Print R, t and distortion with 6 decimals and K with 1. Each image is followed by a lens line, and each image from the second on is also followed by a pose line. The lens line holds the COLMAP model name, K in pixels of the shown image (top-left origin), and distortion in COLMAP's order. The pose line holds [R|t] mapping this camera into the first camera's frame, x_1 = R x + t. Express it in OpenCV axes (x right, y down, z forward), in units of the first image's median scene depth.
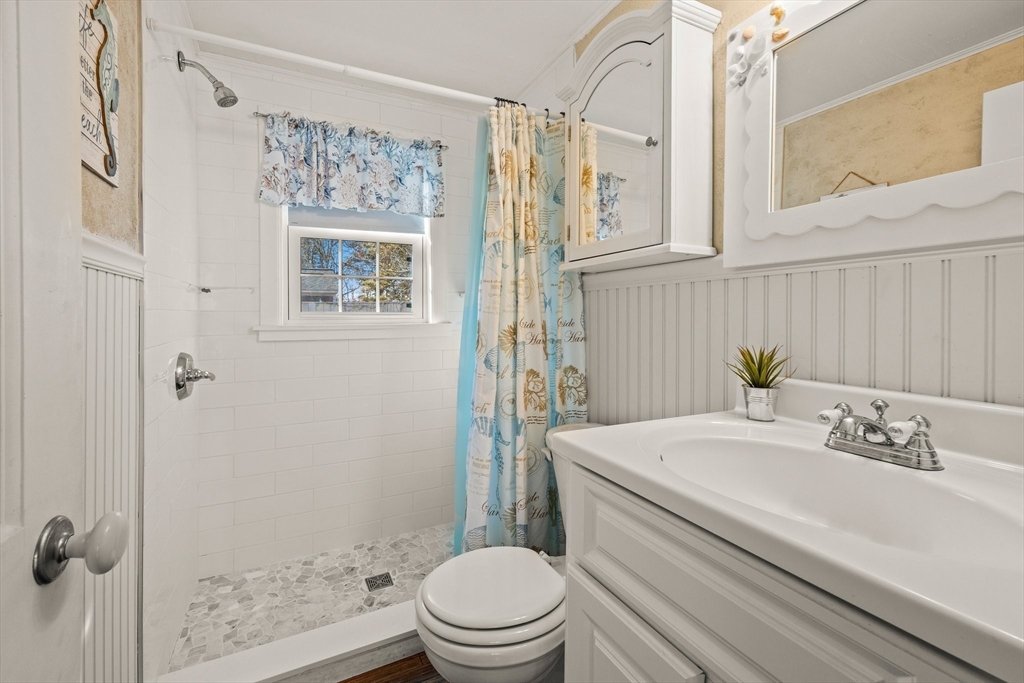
lens RADIAL K [[427.1, 0, 525.7], [0, 427.1, 318.8], [0, 0, 1]] dist [-0.003318, -0.000101]
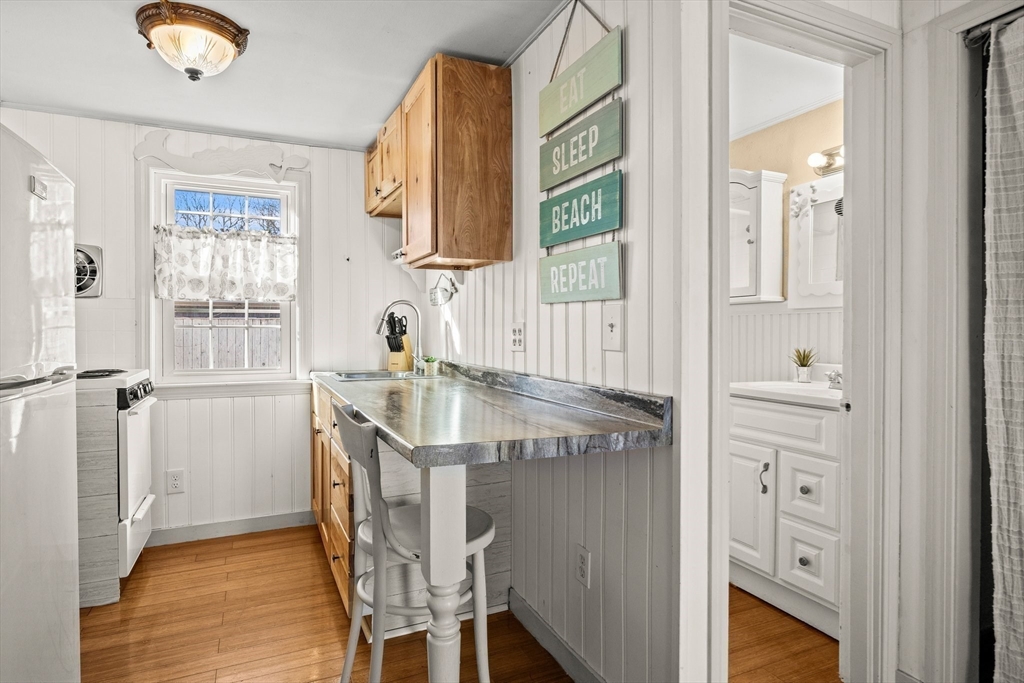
lens RADIAL K [[555.1, 0, 526.2], [0, 555.1, 330.4], [0, 0, 1]] dist [-0.006865, -0.000050]
pose [[0.999279, -0.000094, -0.037971, -0.654915], [0.000156, 0.999999, 0.001655, -0.024172], [0.037971, -0.001660, 0.999277, -1.624626]]
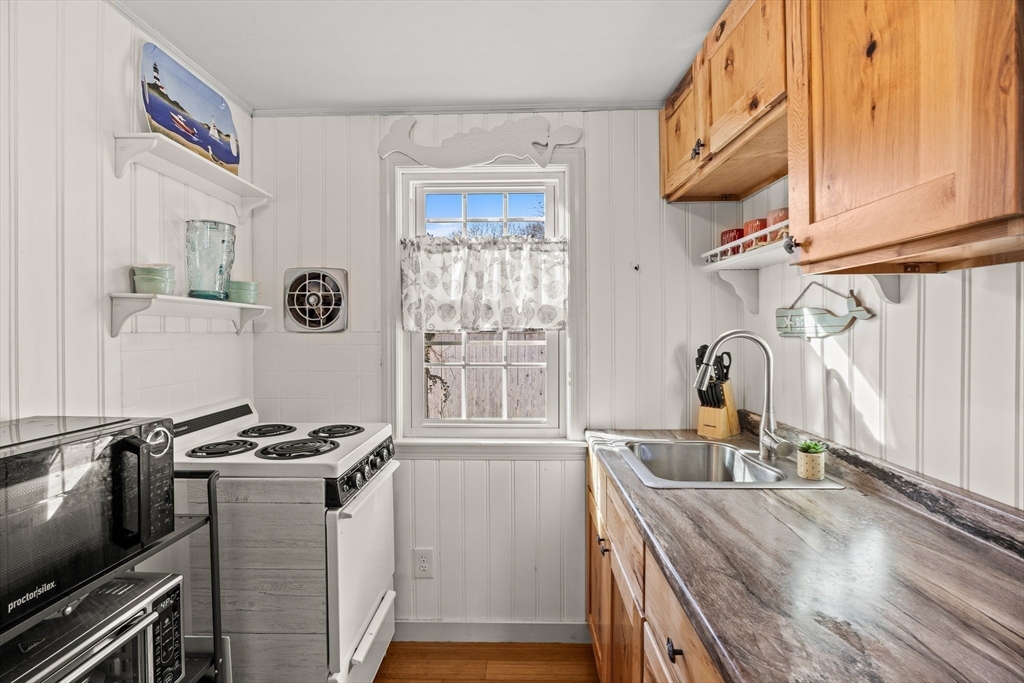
lens RADIAL K [[428.3, 0, 514.2], [0, 428.3, 333.2], [0, 0, 1]] dist [-0.016716, 0.000431]
pose [[0.869767, 0.005739, -0.493429, -1.360916], [0.001969, 0.999884, 0.015099, -0.189101], [0.493459, -0.014104, 0.869655, -0.236558]]
